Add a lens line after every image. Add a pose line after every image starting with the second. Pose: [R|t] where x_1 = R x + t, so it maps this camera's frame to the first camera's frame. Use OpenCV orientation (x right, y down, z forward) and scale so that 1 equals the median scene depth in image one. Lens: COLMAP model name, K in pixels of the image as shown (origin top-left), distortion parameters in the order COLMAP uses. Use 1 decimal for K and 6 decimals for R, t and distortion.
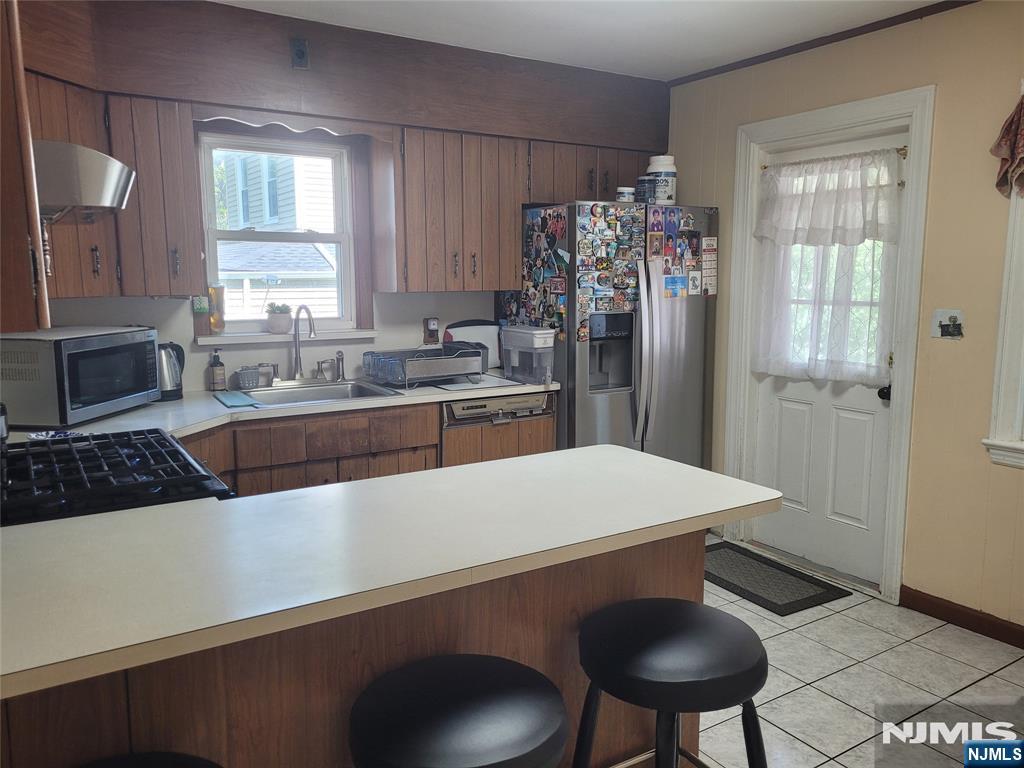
lens RADIAL K [[765.5, 0, 515.4], [0, 765.5, 385.3], [0, 0, 1]] dist [0.035395, -0.024347]
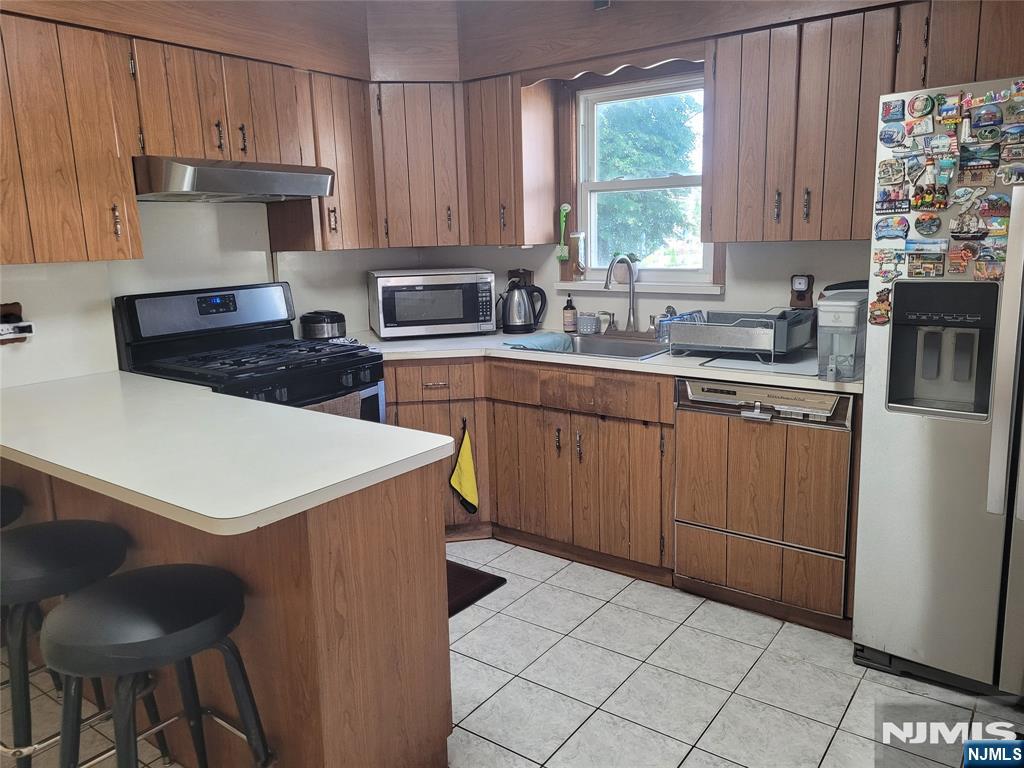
lens RADIAL K [[765.5, 0, 516.4], [0, 765.5, 379.9], [0, 0, 1]] dist [0.035395, -0.024347]
pose [[0.363383, 0.174979, -0.915060, 0.573967], [-0.109226, 0.983432, 0.144677, -0.072147], [0.925215, 0.047376, 0.376474, 0.495906]]
